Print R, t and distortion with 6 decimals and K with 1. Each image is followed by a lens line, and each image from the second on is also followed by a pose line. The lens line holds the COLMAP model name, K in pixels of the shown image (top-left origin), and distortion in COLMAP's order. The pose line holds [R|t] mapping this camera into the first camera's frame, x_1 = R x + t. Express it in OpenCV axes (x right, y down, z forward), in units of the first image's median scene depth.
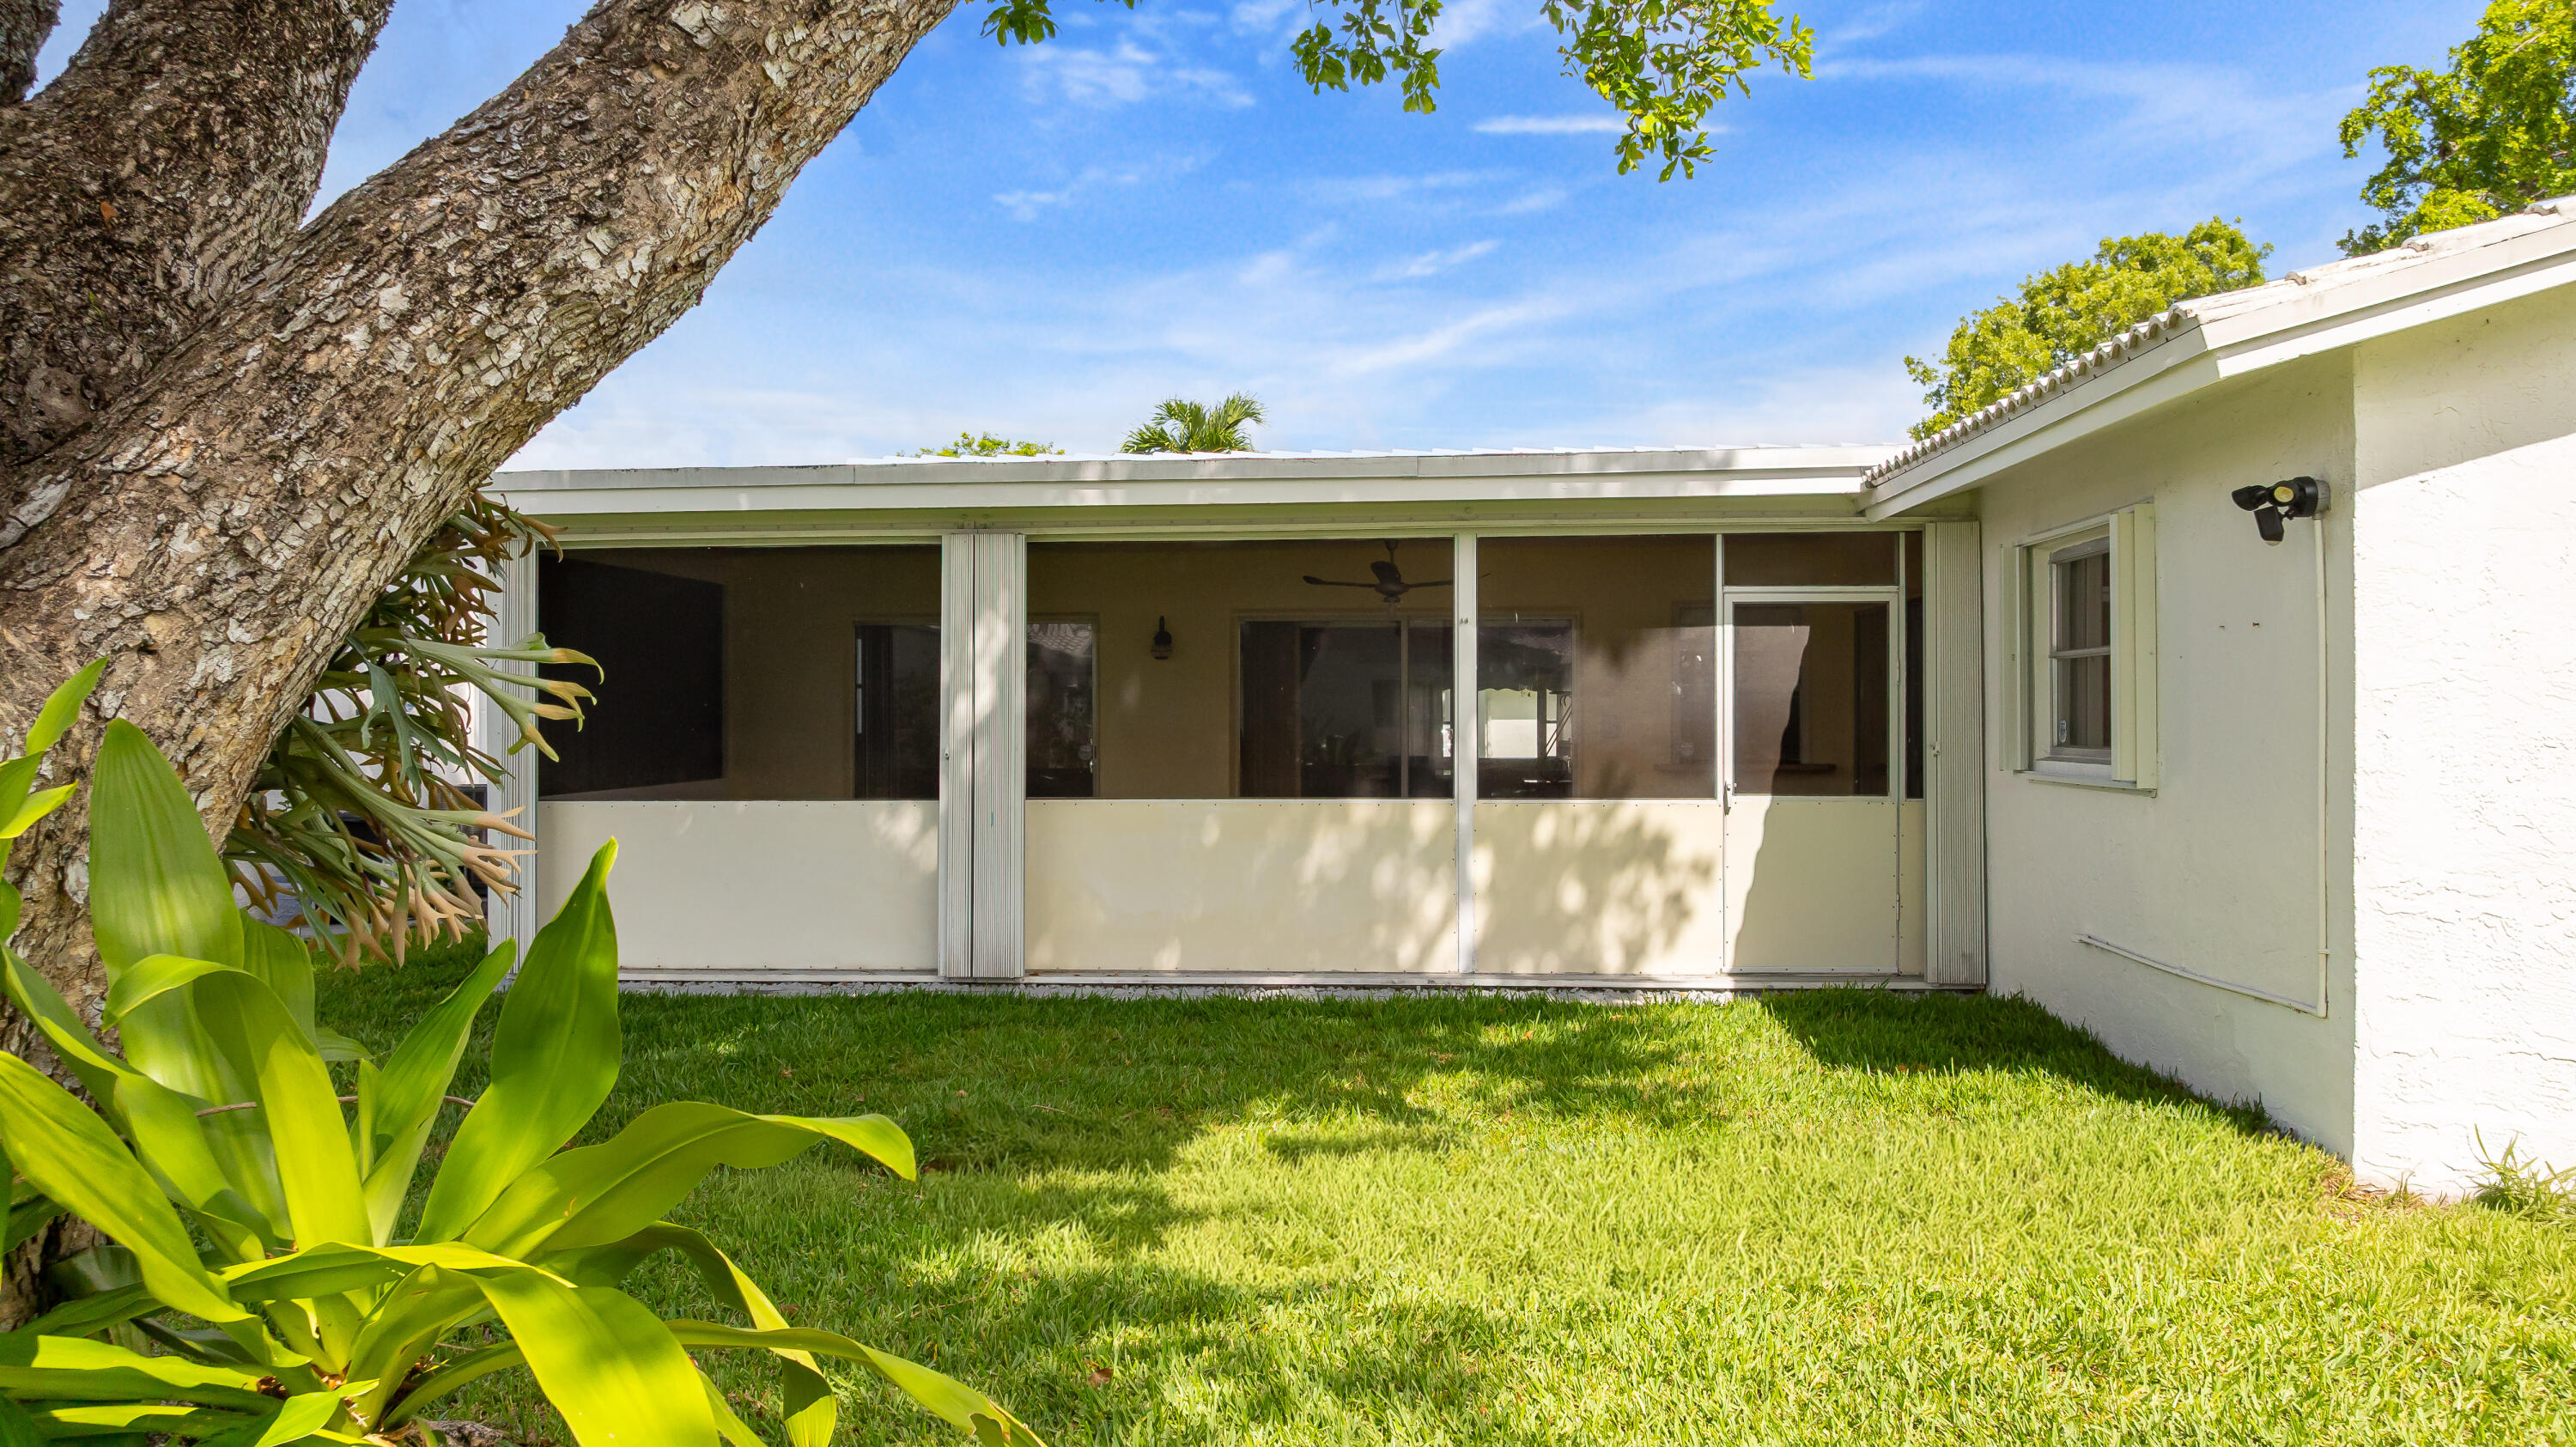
lens RADIAL K [[1813.9, 0, 1315.4], [0, 1813.9, 724.1], [0, 0, 1]] dist [-0.033099, 0.000047]
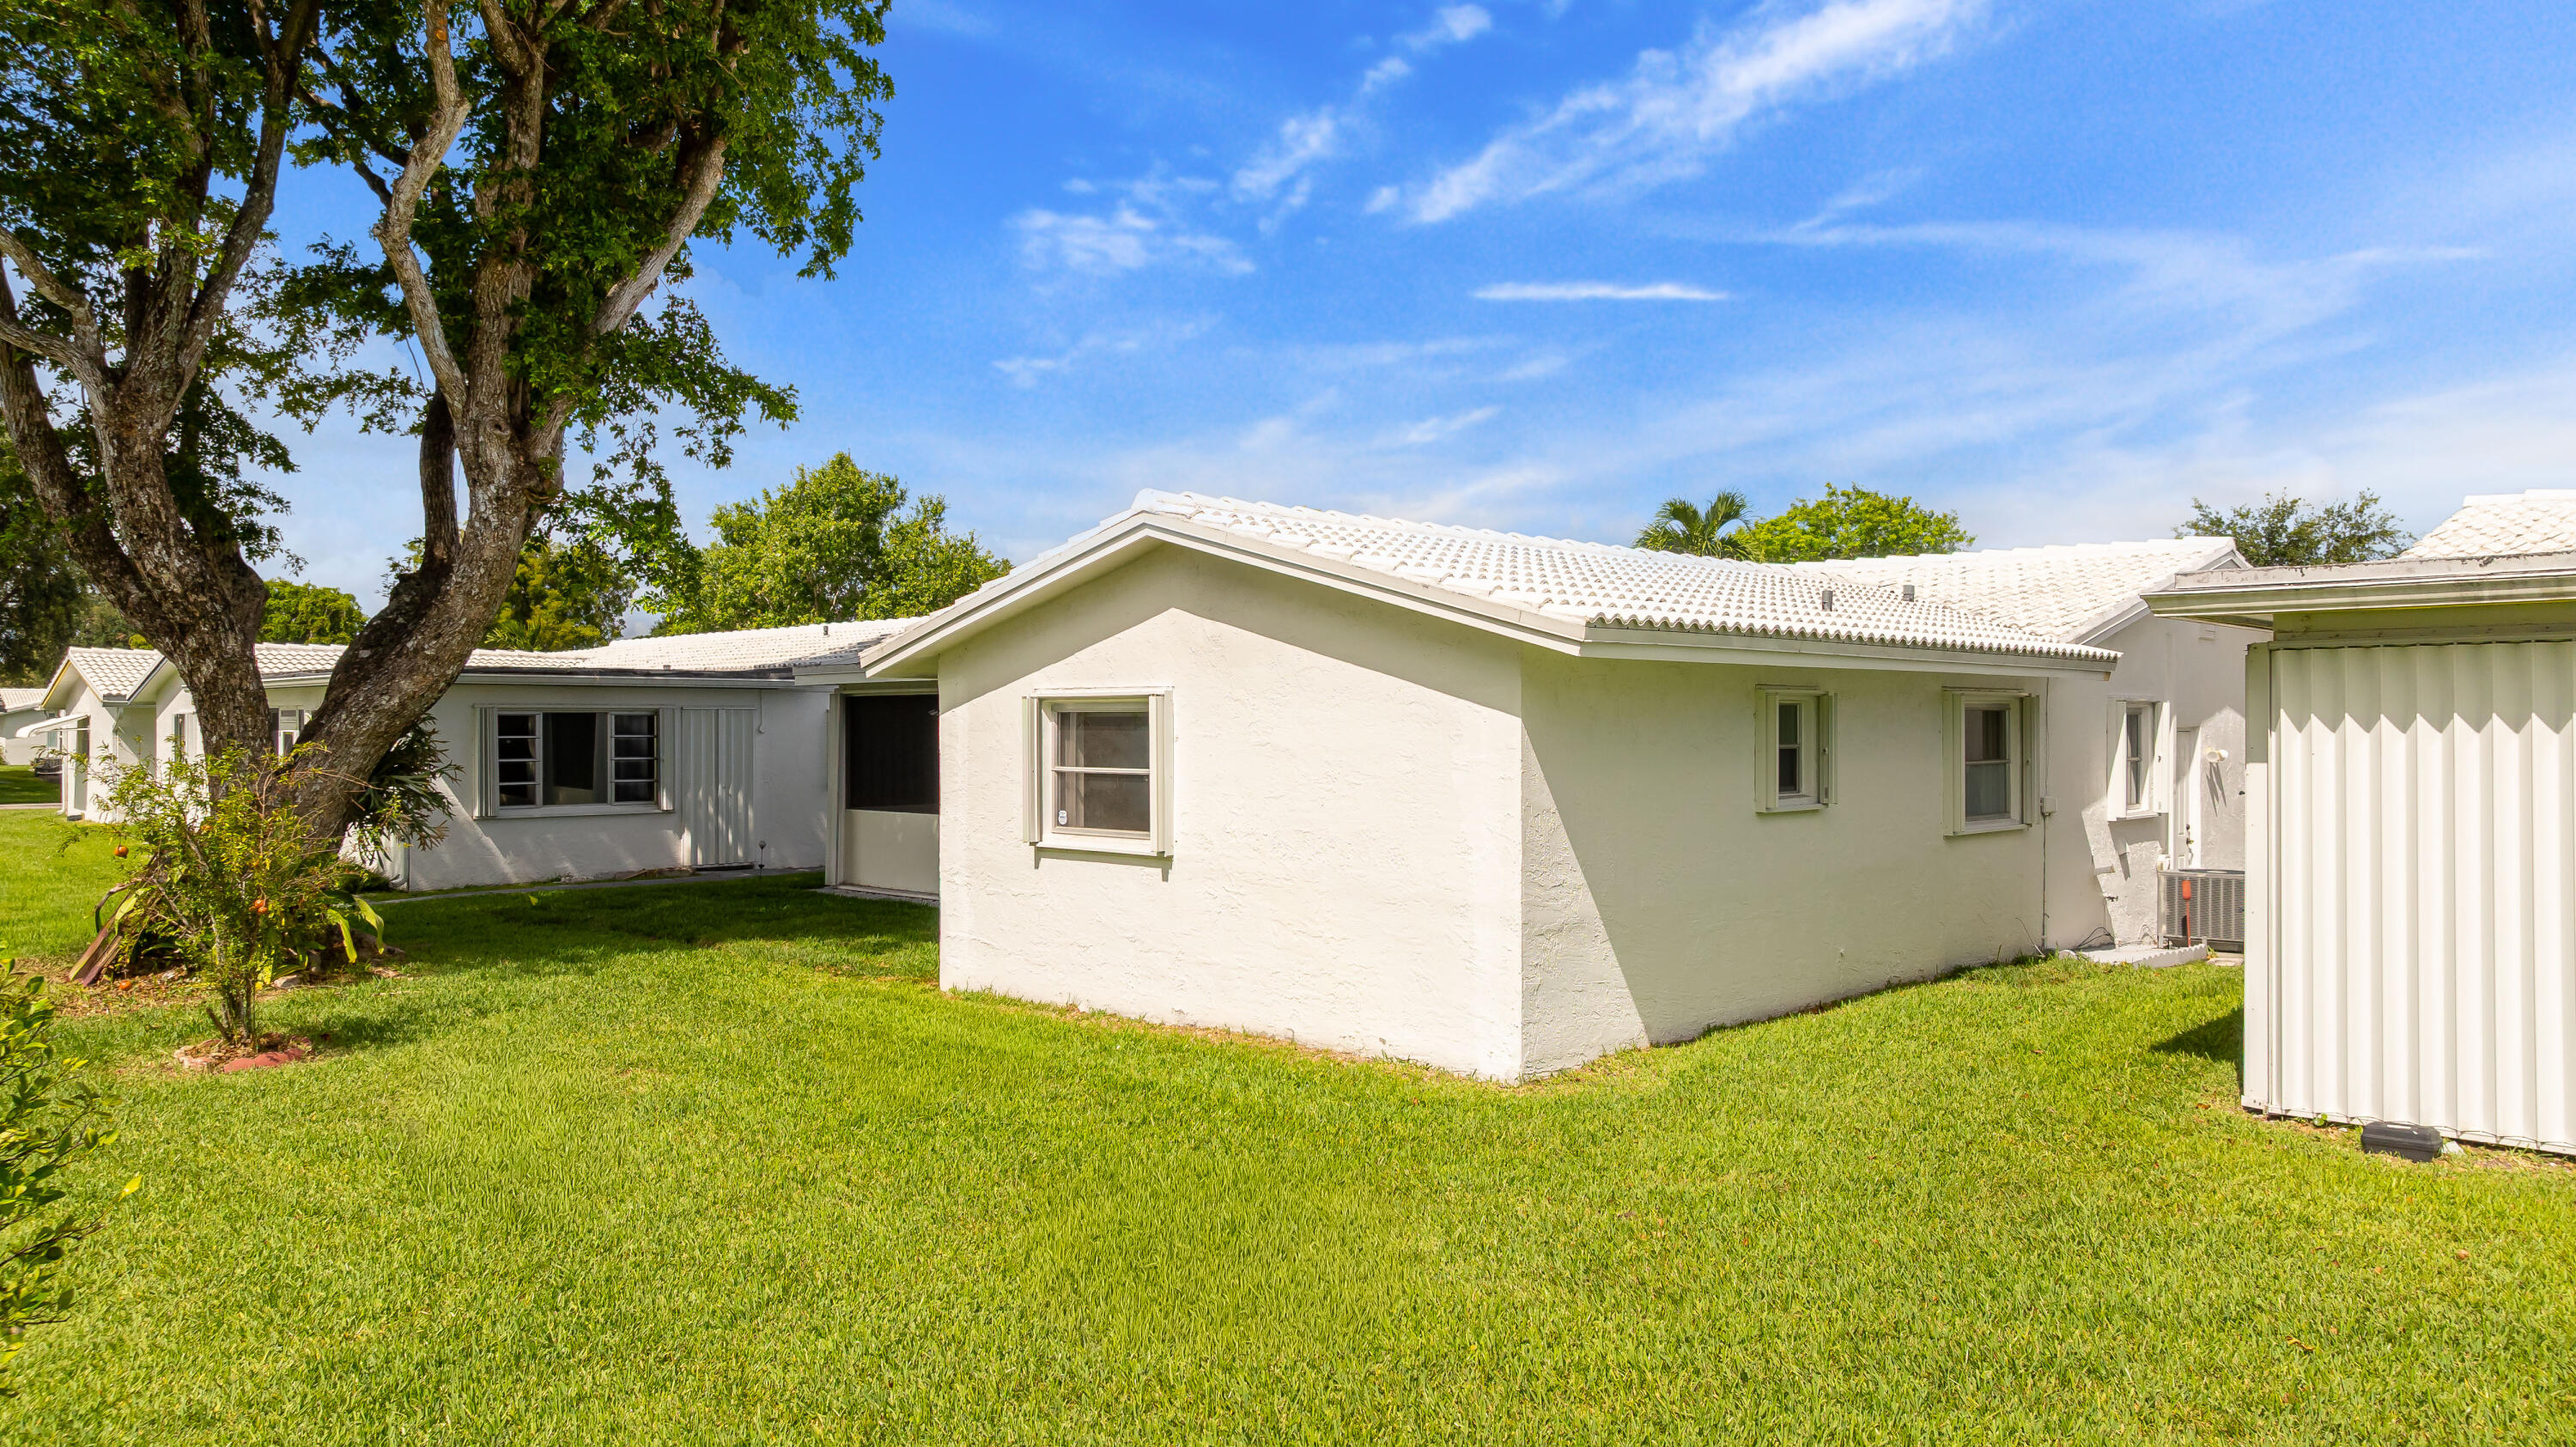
lens RADIAL K [[1858.8, 0, 1316.8], [0, 1858.8, 732.5], [0, 0, 1]] dist [-0.020392, 0.004492]
pose [[0.765188, 0.007514, -0.643763, 1.551177], [-0.005356, 0.999972, 0.005305, -0.070588], [0.643784, -0.000611, 0.765207, -0.392294]]
